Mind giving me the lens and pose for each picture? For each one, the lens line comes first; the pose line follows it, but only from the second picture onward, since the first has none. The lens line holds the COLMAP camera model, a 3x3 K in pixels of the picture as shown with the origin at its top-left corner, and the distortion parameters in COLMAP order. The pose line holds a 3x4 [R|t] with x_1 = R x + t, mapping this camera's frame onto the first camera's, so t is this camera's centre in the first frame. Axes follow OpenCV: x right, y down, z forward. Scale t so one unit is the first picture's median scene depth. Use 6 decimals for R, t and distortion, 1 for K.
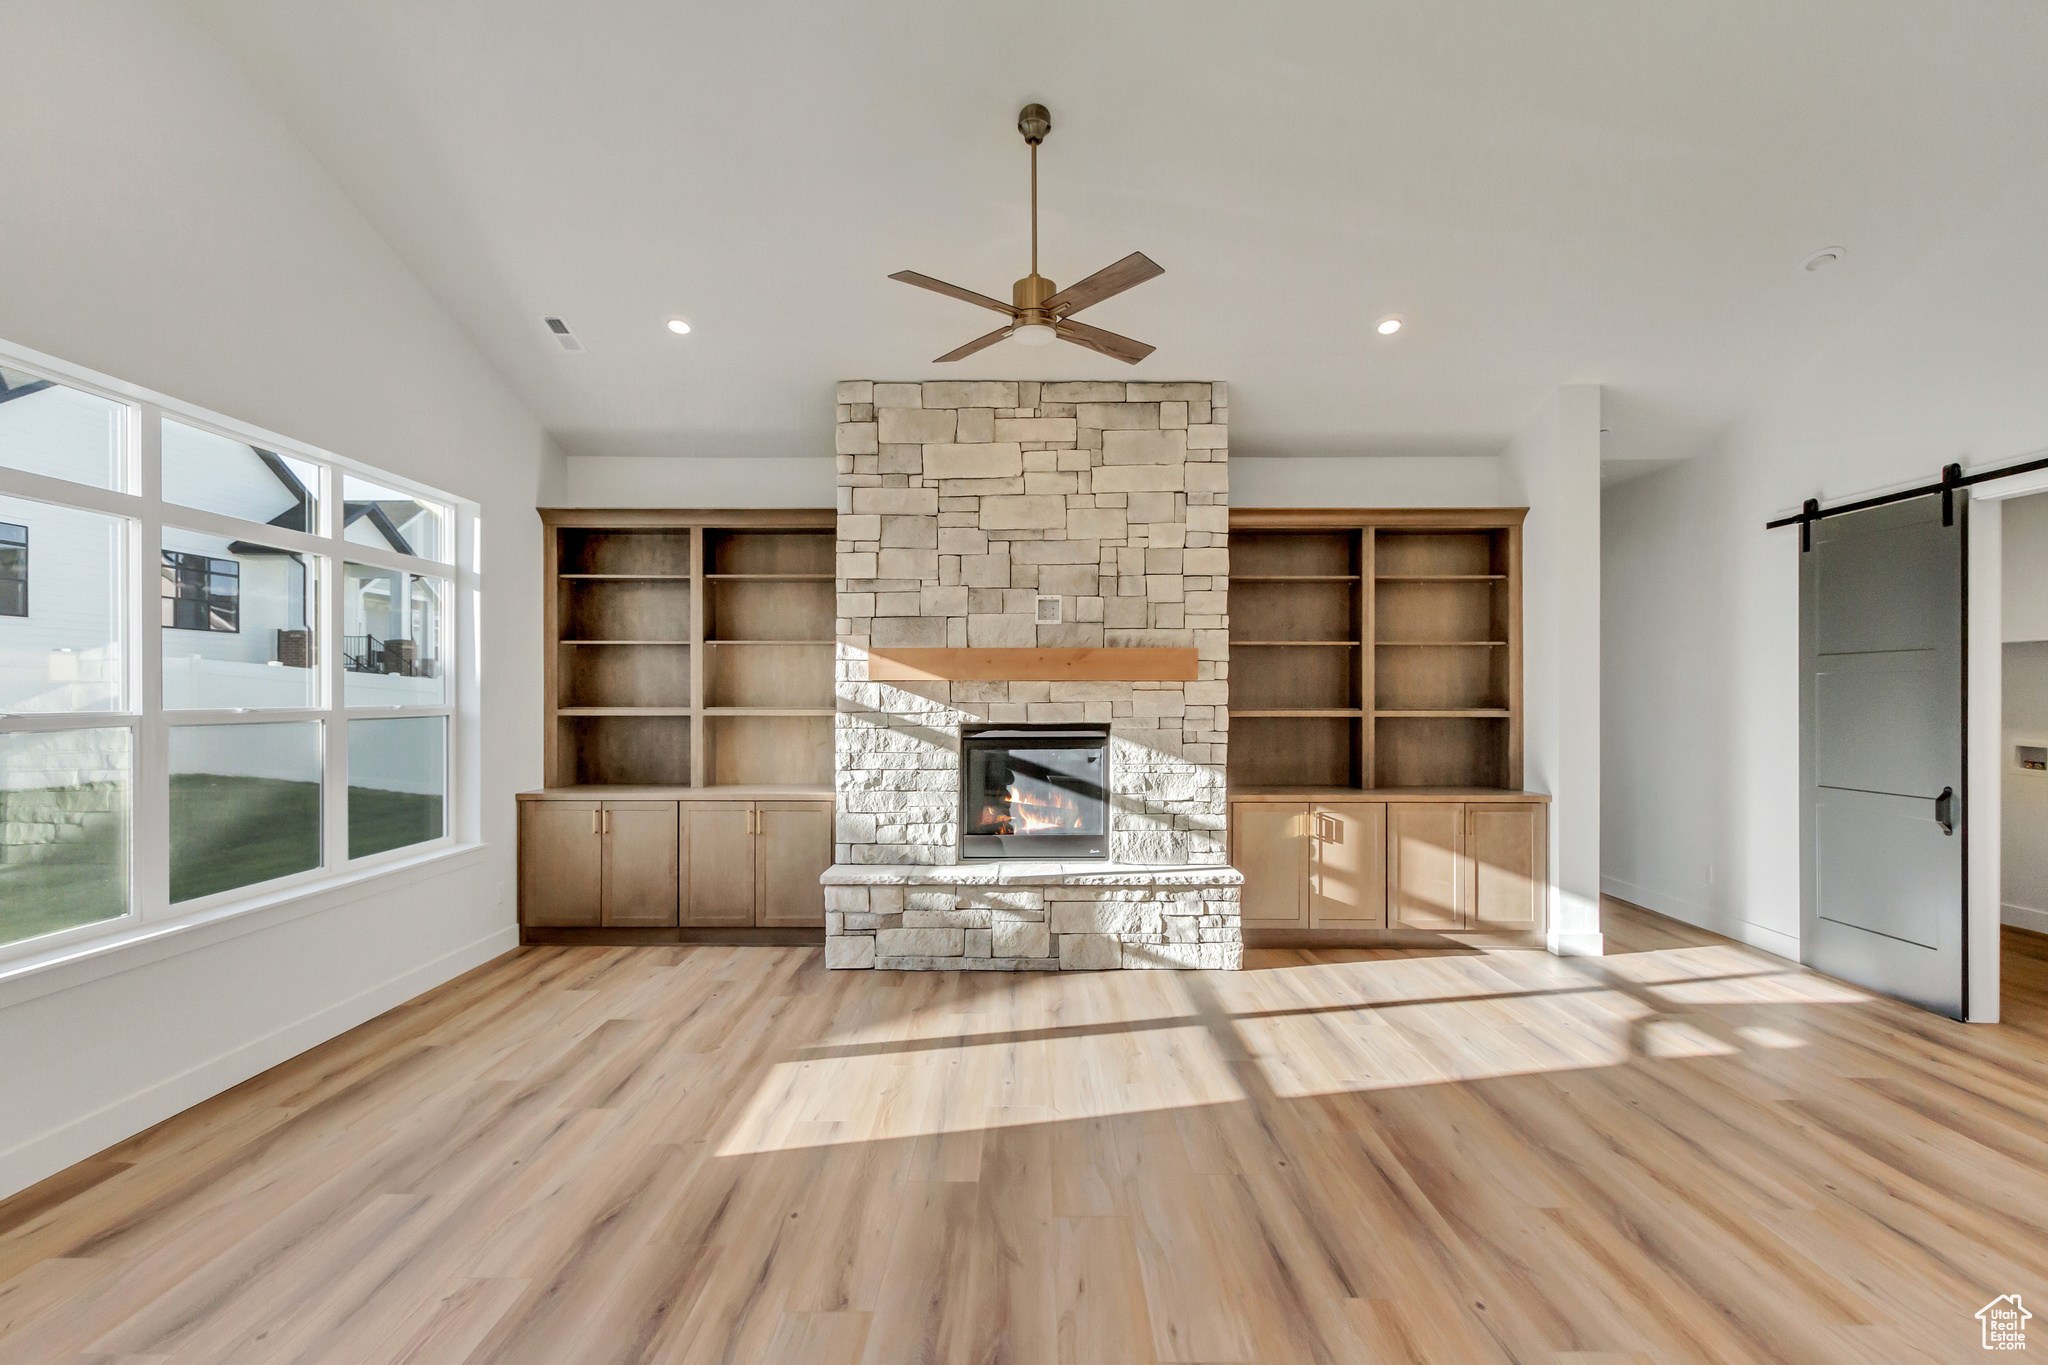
lens RADIAL K [[948.5, 0, 1014.8], [0, 948.5, 690.4], [0, 0, 1]] dist [0.000189, 0.000148]
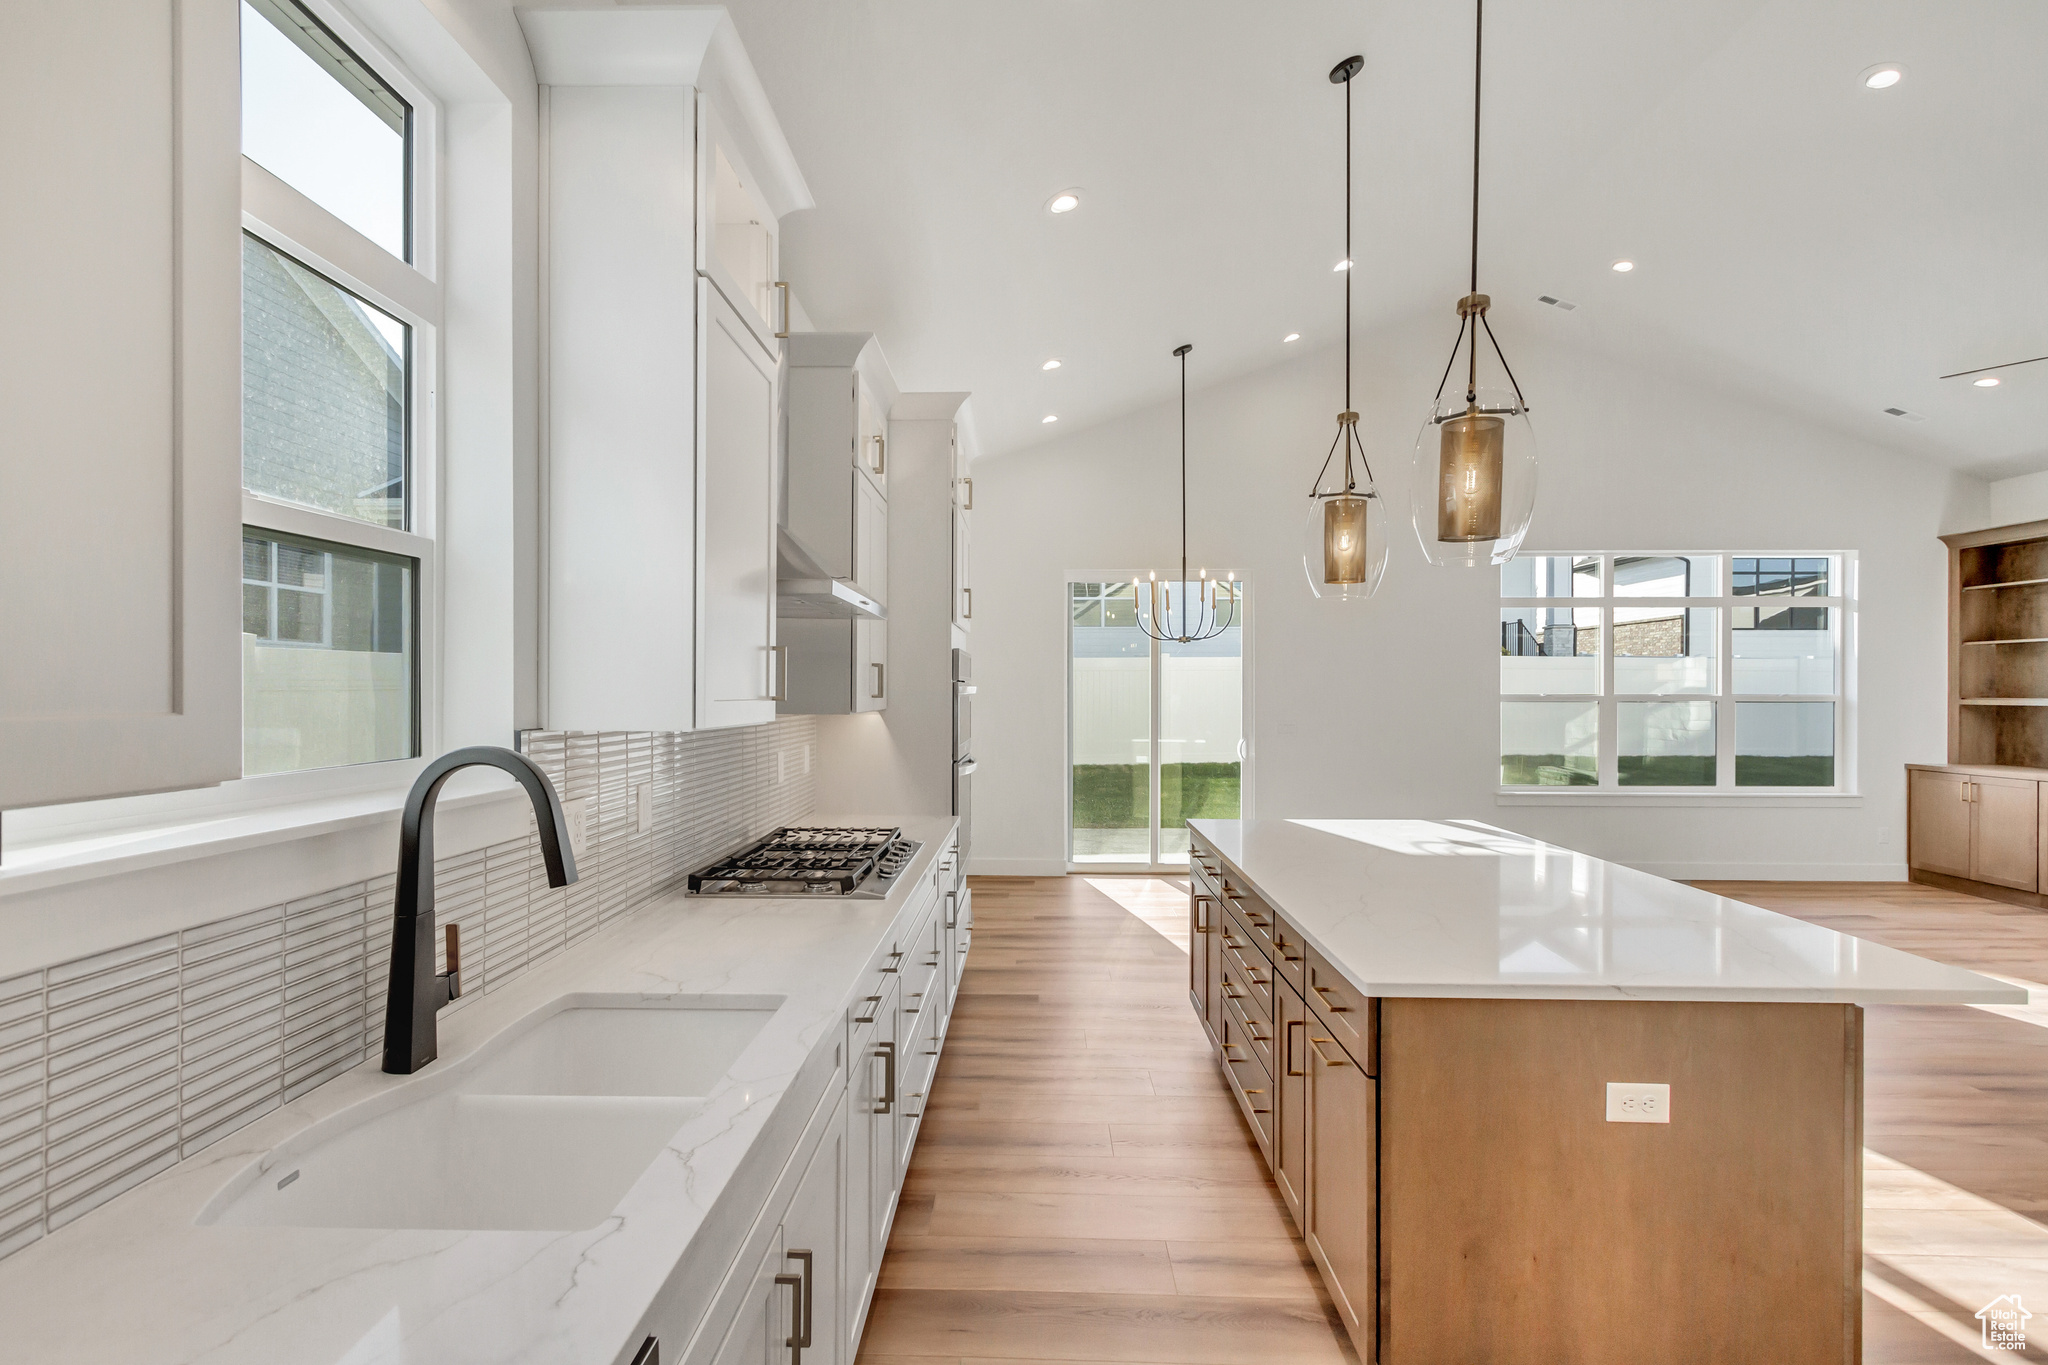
lens RADIAL K [[948.5, 0, 1014.8], [0, 948.5, 690.4], [0, 0, 1]] dist [0.000189, 0.000148]
pose [[-0.016361, 0.006758, -0.999843, 0.793221], [0.005154, 0.999964, 0.006674, -0.006536], [0.999853, -0.005044, -0.016395, -0.198900]]
